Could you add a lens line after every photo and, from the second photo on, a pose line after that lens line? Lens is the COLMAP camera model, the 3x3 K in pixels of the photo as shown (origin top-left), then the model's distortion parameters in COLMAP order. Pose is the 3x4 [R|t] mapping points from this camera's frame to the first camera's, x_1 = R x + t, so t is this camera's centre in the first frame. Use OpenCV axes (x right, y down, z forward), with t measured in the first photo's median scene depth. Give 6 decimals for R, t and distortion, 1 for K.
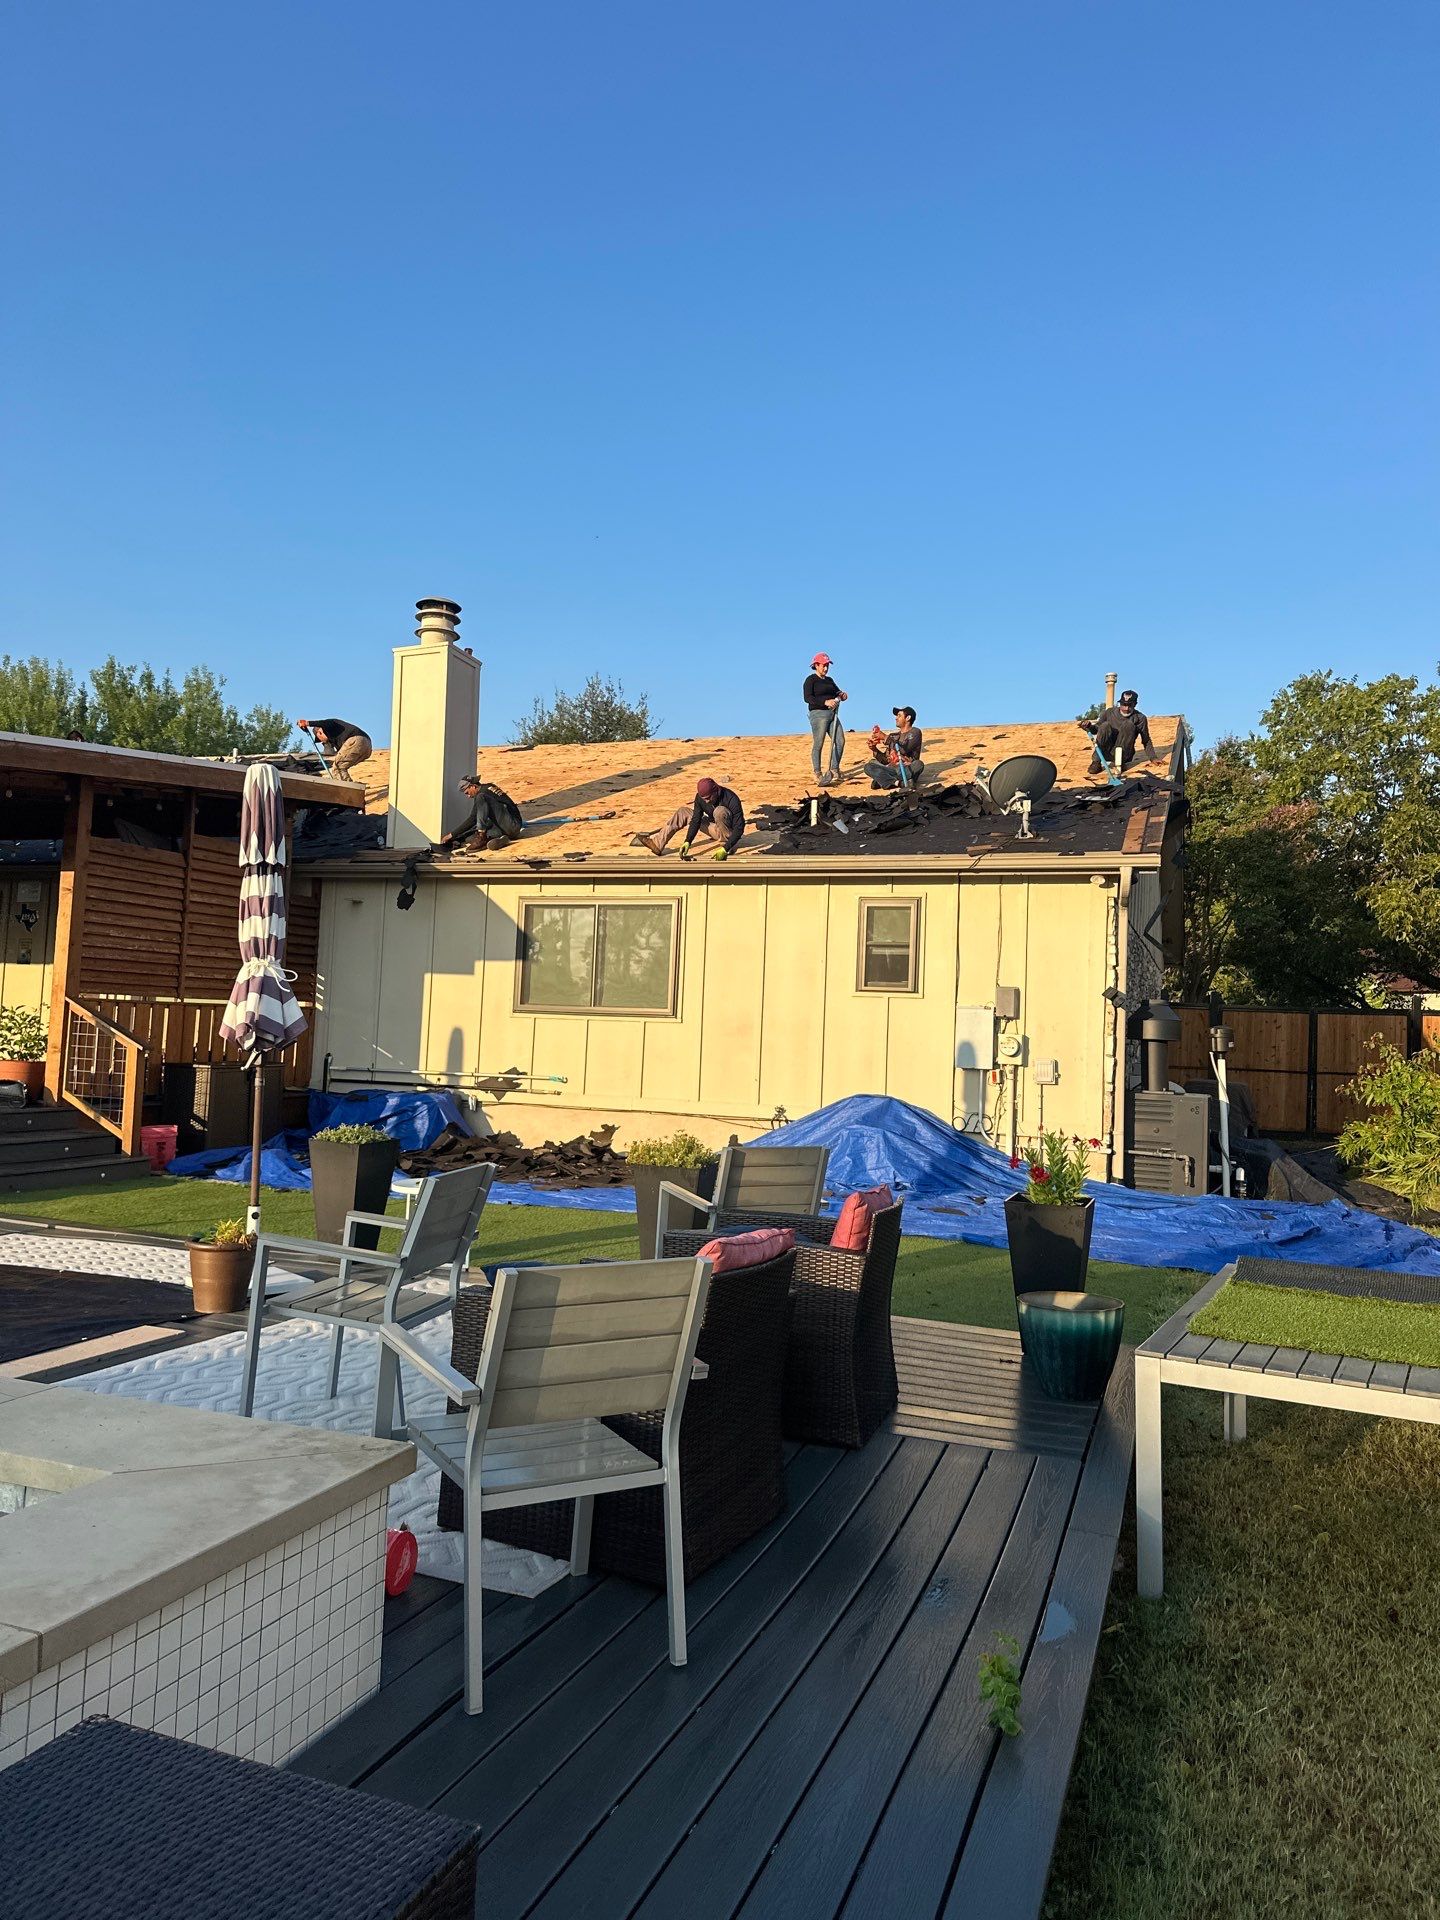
lens RADIAL K [[1328.4, 0, 720.0], [0, 1328.4, 960.0], [0, 0, 1]] dist [0.001617, 0.002863]
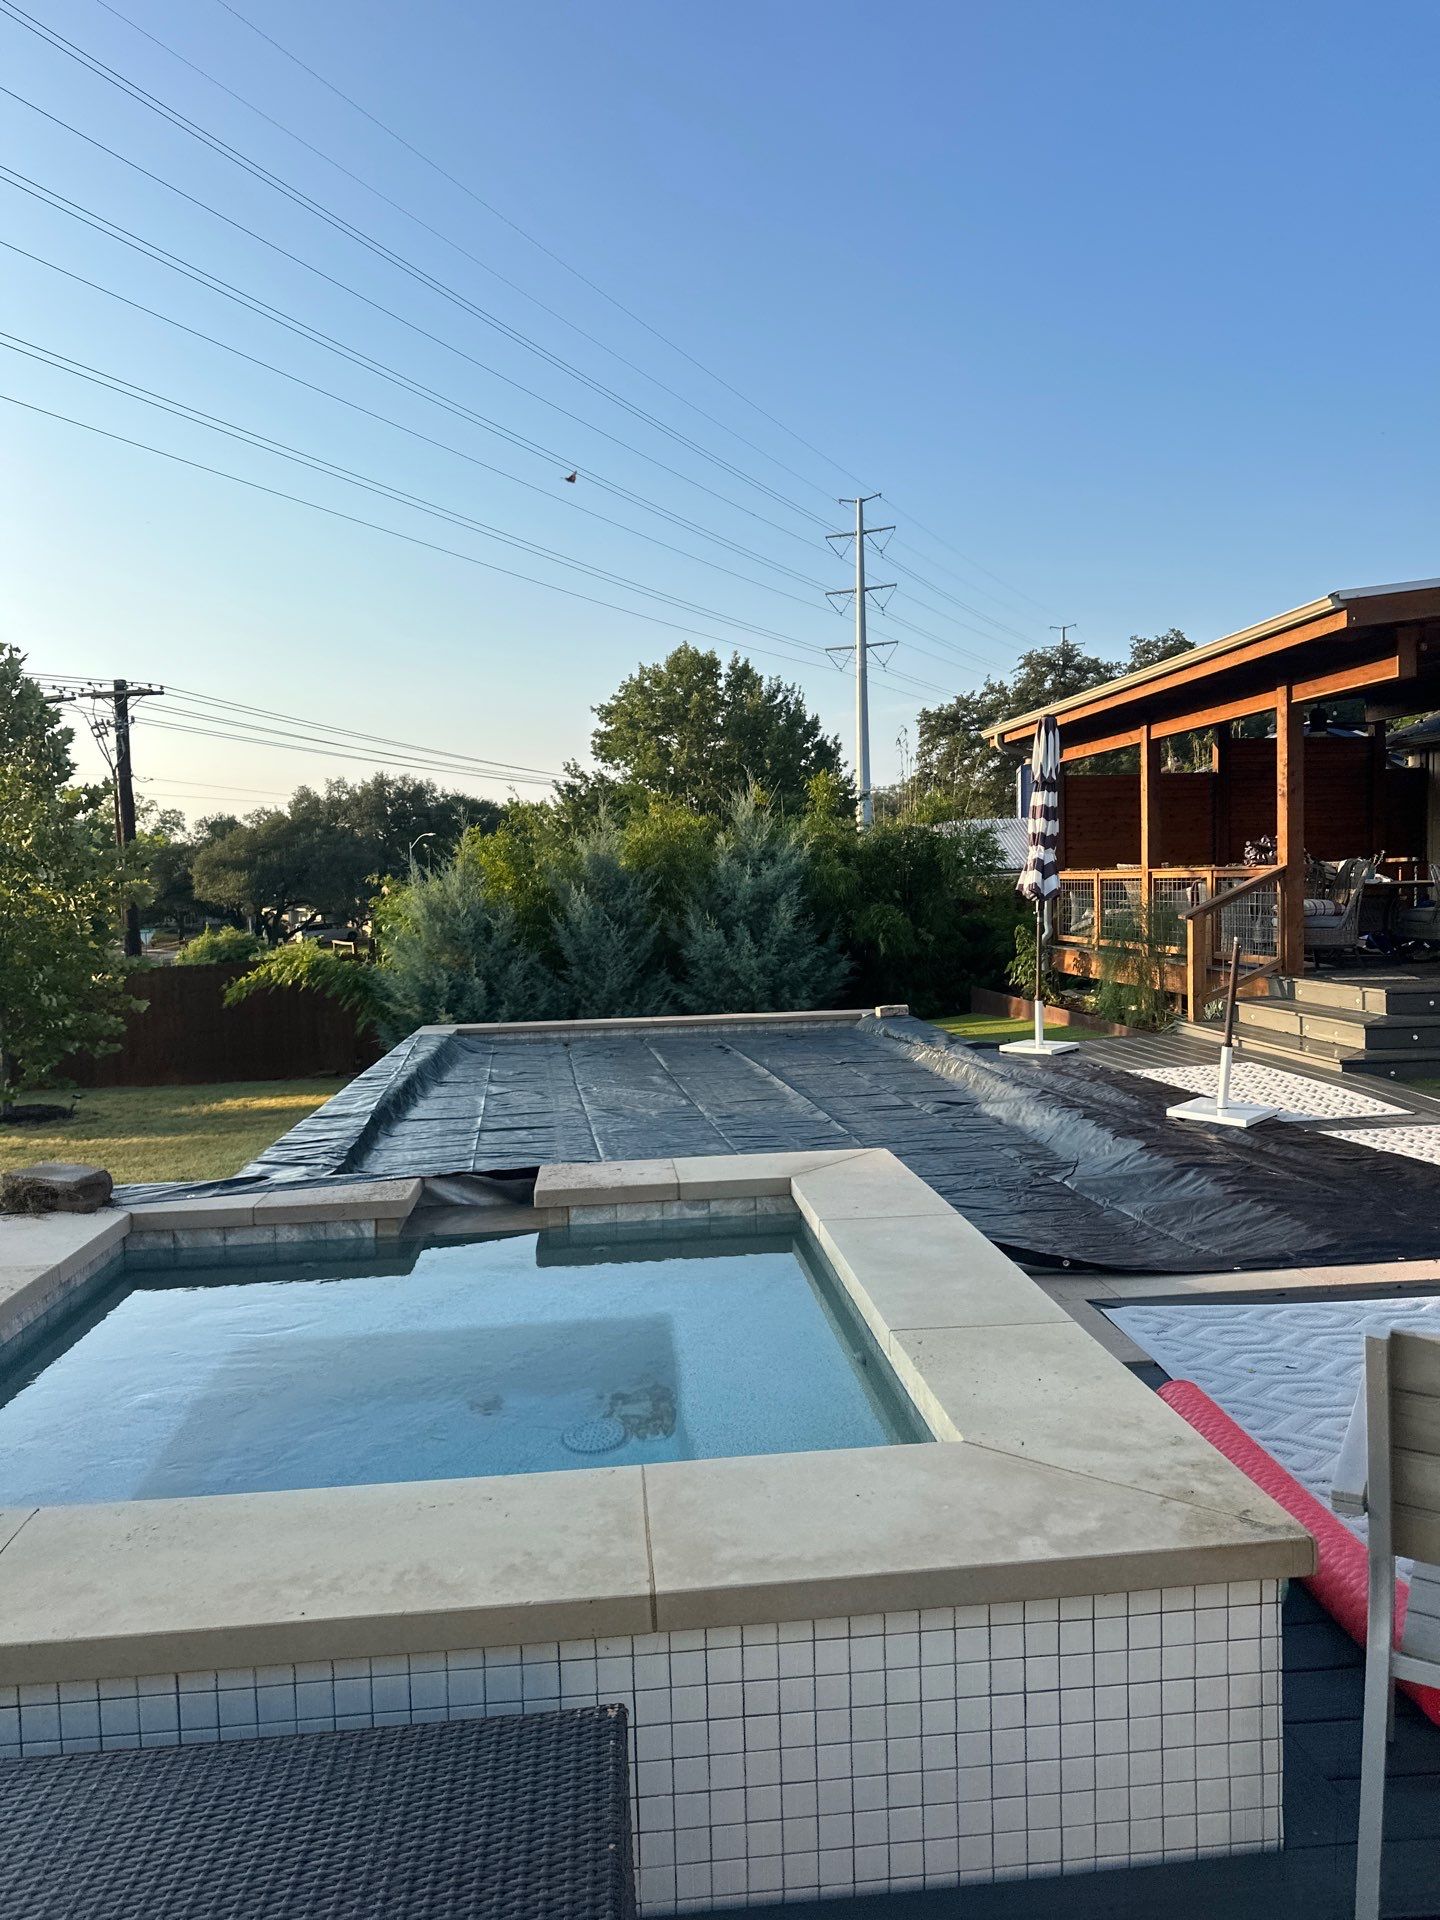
lens RADIAL K [[1328.4, 0, 720.0], [0, 1328.4, 960.0], [0, 0, 1]] dist [0.001617, 0.002863]
pose [[0.428649, -0.002321, -0.903468, 0.297712], [0.097430, 0.994284, 0.043671, 0.004279], [0.898202, -0.106744, 0.426425, 0.509793]]
